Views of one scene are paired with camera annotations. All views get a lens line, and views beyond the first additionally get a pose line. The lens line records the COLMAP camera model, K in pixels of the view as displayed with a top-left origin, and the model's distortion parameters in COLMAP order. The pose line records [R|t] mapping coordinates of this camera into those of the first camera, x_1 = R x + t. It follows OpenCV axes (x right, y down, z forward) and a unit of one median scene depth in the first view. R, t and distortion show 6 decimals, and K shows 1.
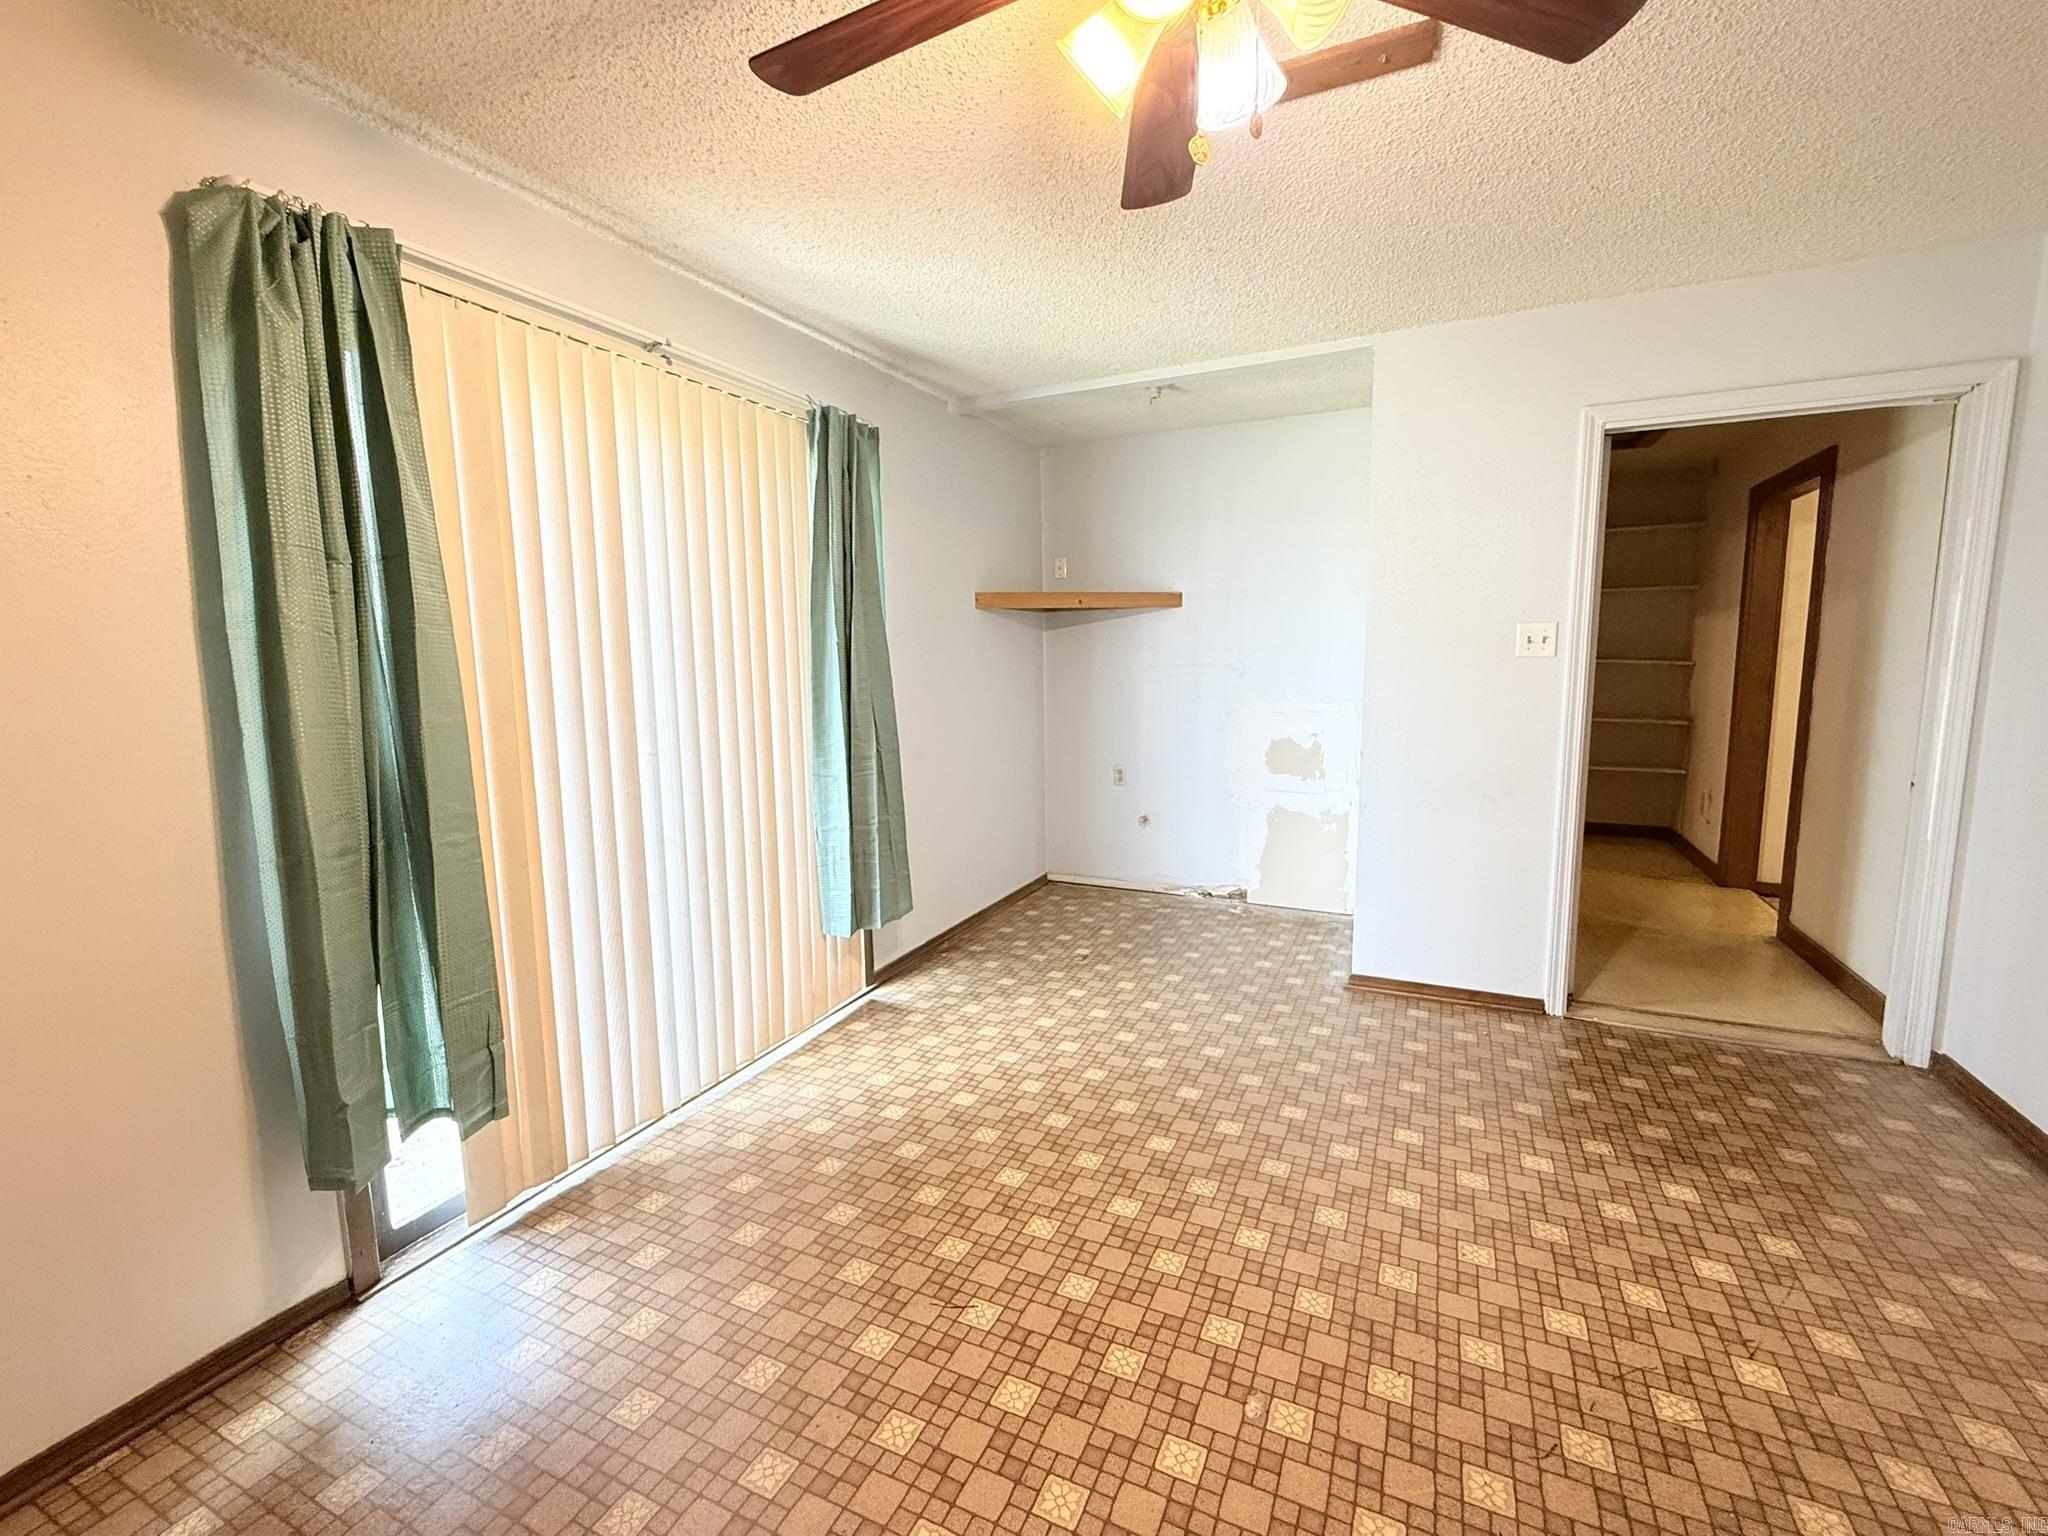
lens RADIAL K [[887.9, 0, 1021.9], [0, 887.9, 765.5], [0, 0, 1]] dist [0.001480, -0.000115]
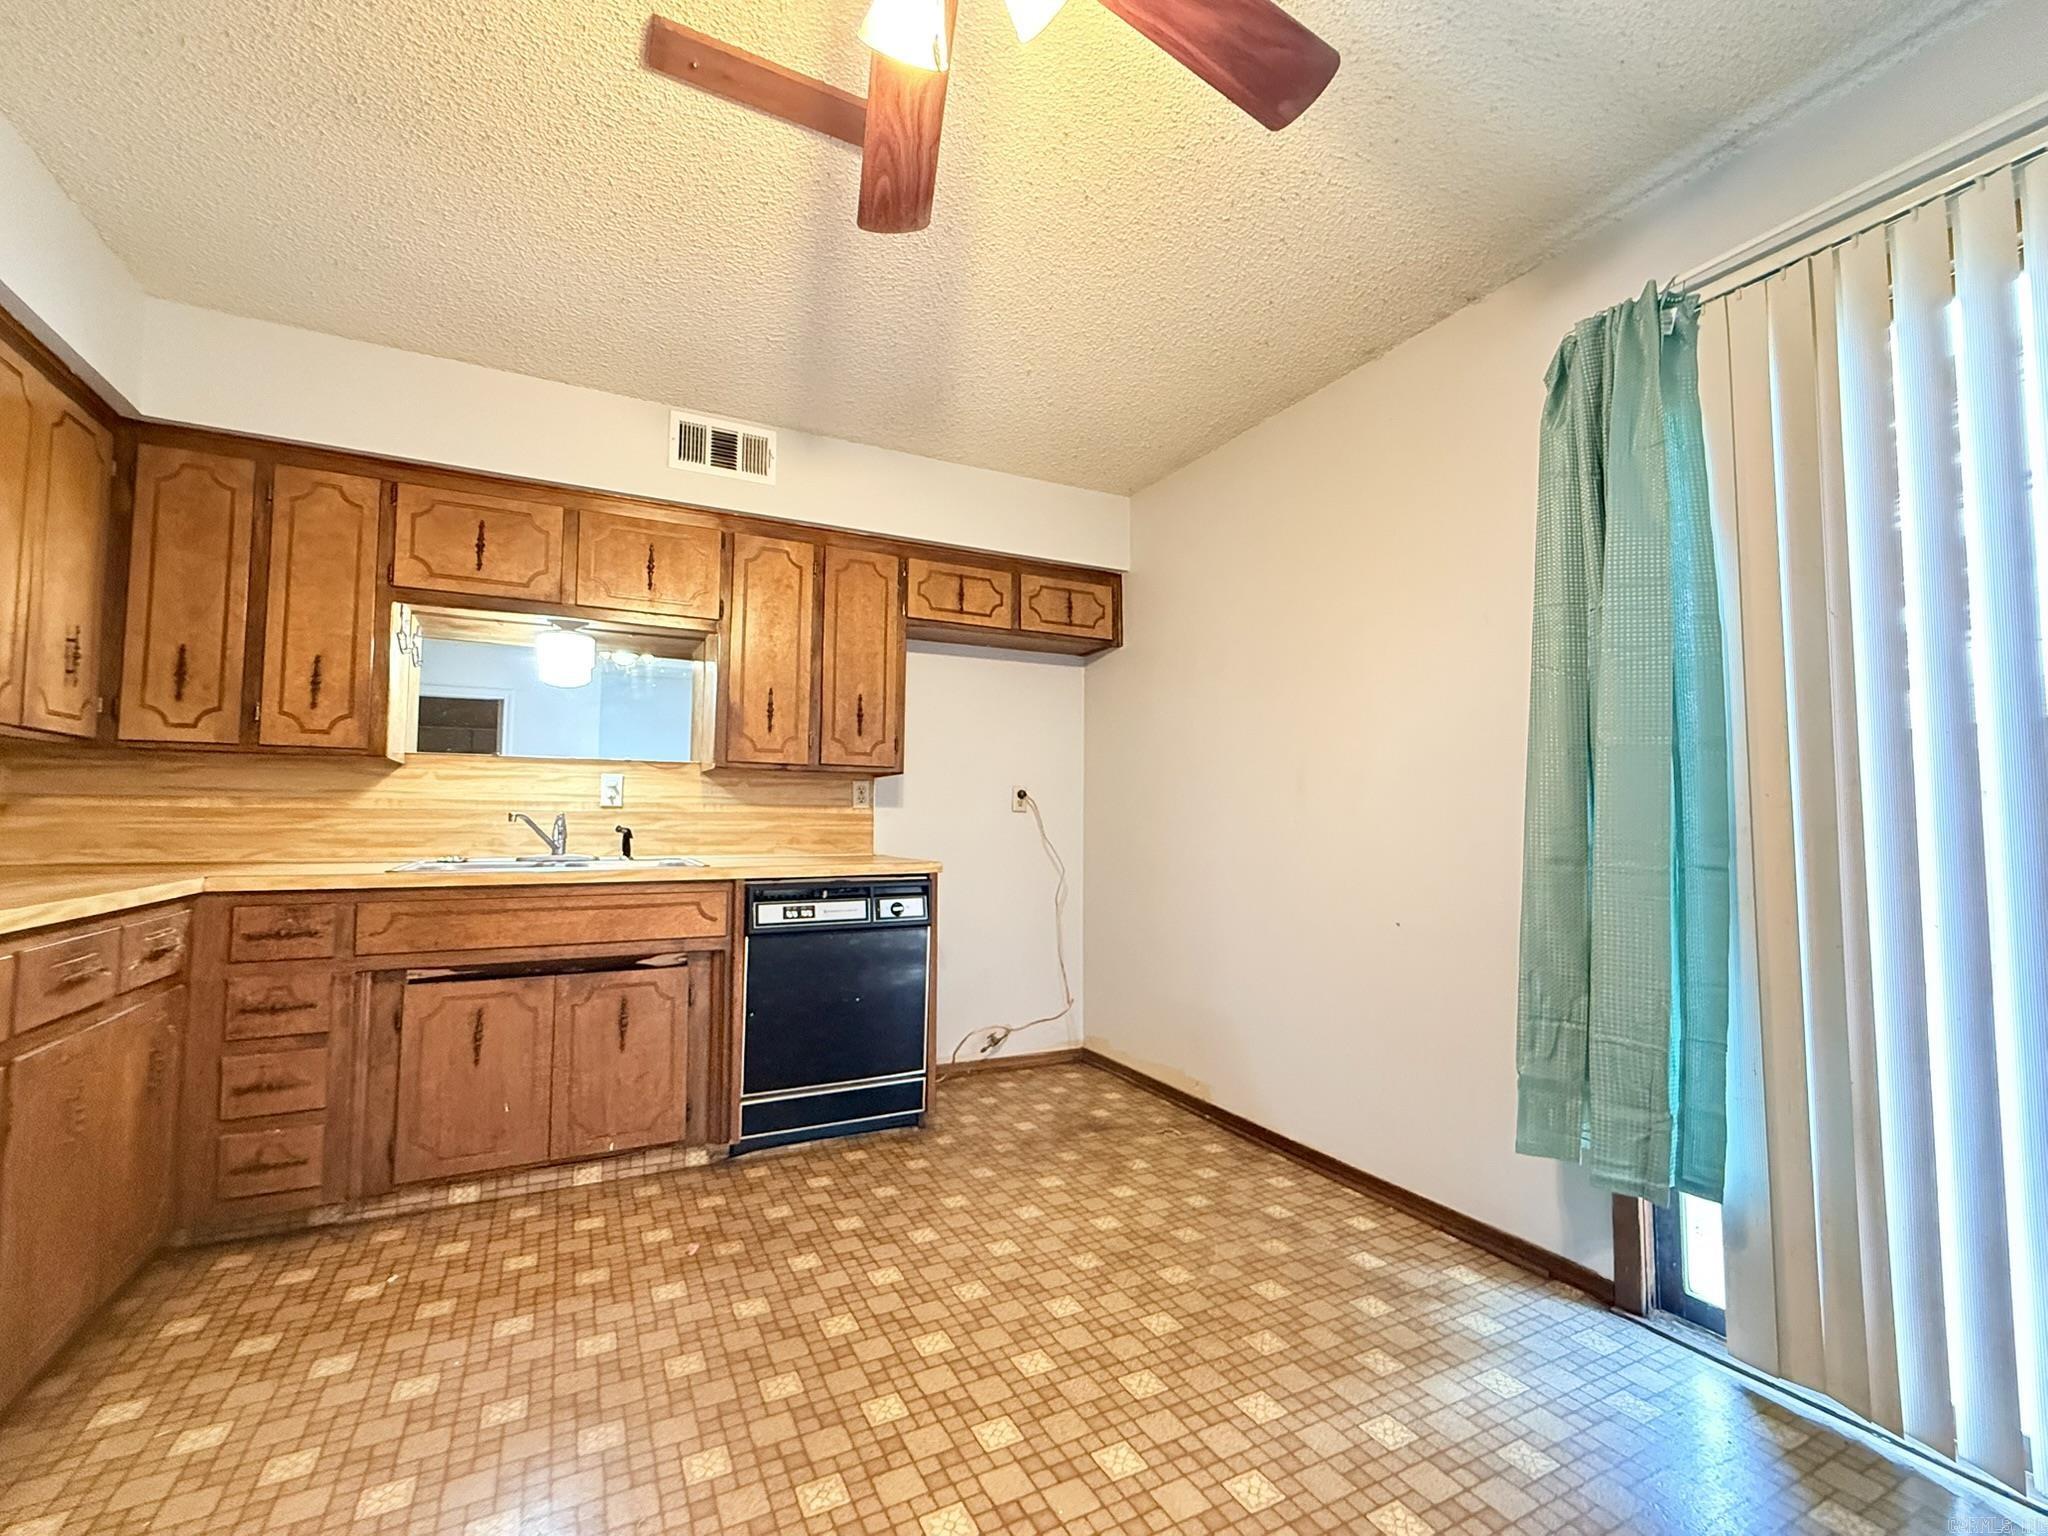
lens RADIAL K [[887.9, 0, 1021.9], [0, 887.9, 765.5], [0, 0, 1]] dist [0.001480, -0.000115]
pose [[-0.609042, -0.035959, -0.792322, 0.322272], [-0.094776, 0.995113, 0.027690, 0.004964], [0.787455, 0.091957, -0.609474, 0.643166]]
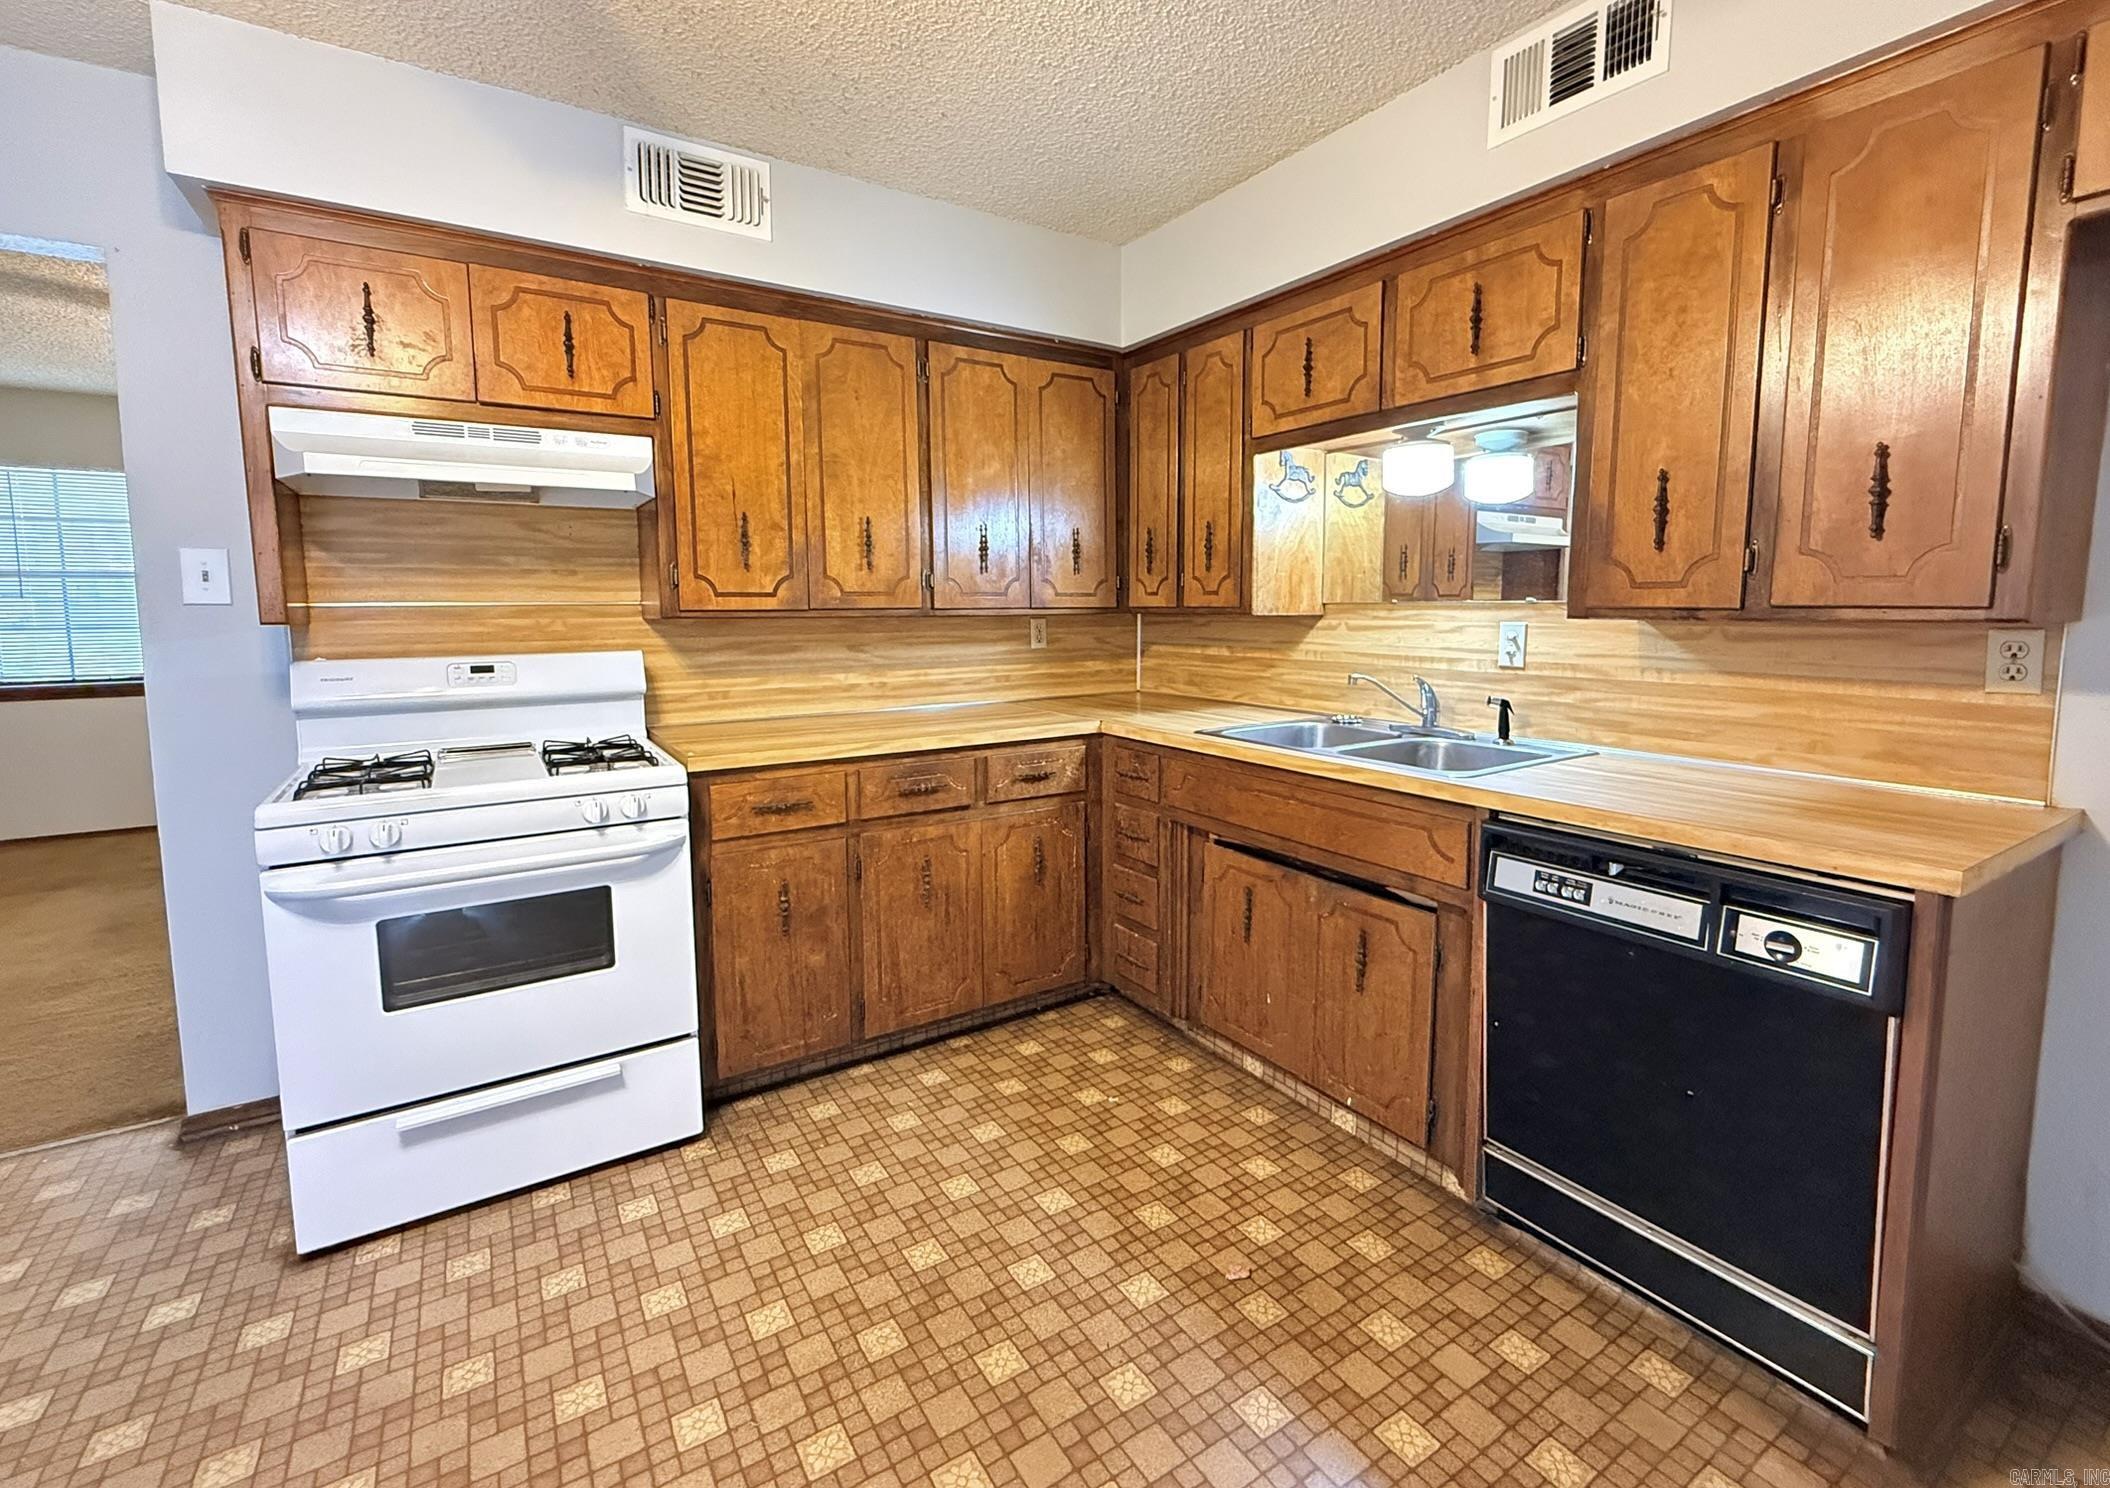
lens RADIAL K [[913.4, 0, 1051.5], [0, 913.4, 696.4], [0, 0, 1]] dist [-0.000188, 0.000201]
pose [[-0.845330, -0.031947, 0.533288, -0.303480], [0.085880, 0.977103, 0.194665, -0.033394], [-0.527296, 0.210355, -0.823231, 0.482815]]
